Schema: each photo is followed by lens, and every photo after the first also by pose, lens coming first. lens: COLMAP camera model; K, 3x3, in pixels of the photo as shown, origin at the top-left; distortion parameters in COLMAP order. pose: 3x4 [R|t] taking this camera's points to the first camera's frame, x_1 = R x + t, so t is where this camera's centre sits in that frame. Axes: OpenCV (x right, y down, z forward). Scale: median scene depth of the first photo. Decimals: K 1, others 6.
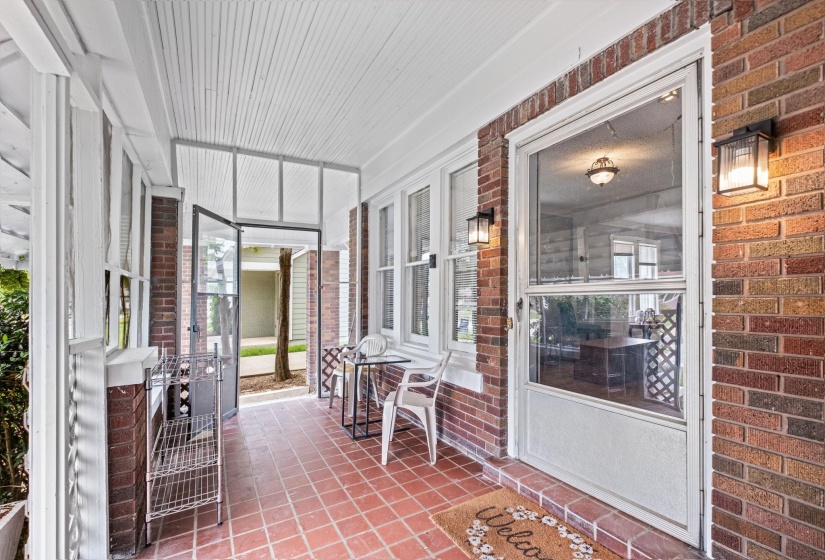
lens RADIAL K [[365.2, 0, 412.8], [0, 365.2, 284.9], [0, 0, 1]] dist [-0.000511, -0.000114]
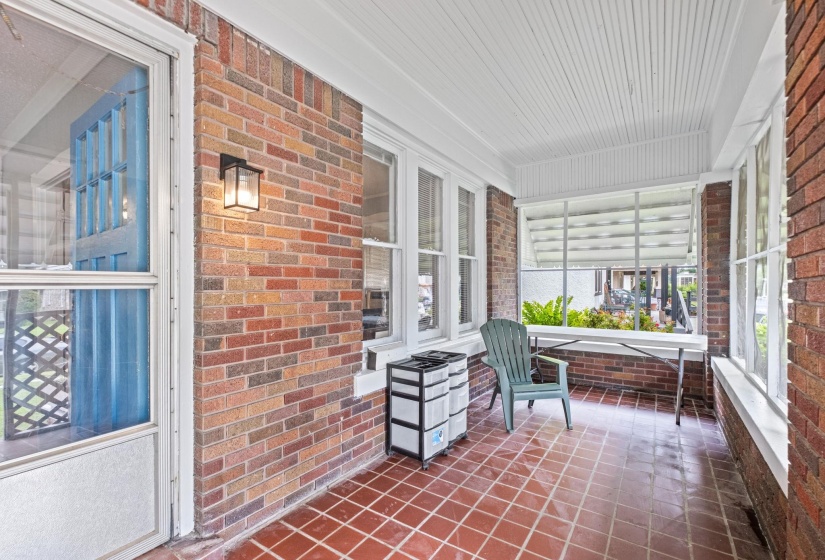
lens RADIAL K [[365.2, 0, 412.8], [0, 365.2, 284.9], [0, 0, 1]] dist [-0.000511, -0.000114]
pose [[-0.446287, 0.008660, 0.894848, -0.496309], [-0.033239, 0.999103, -0.026246, 0.020679], [-0.894272, -0.041457, -0.445599, 1.002822]]
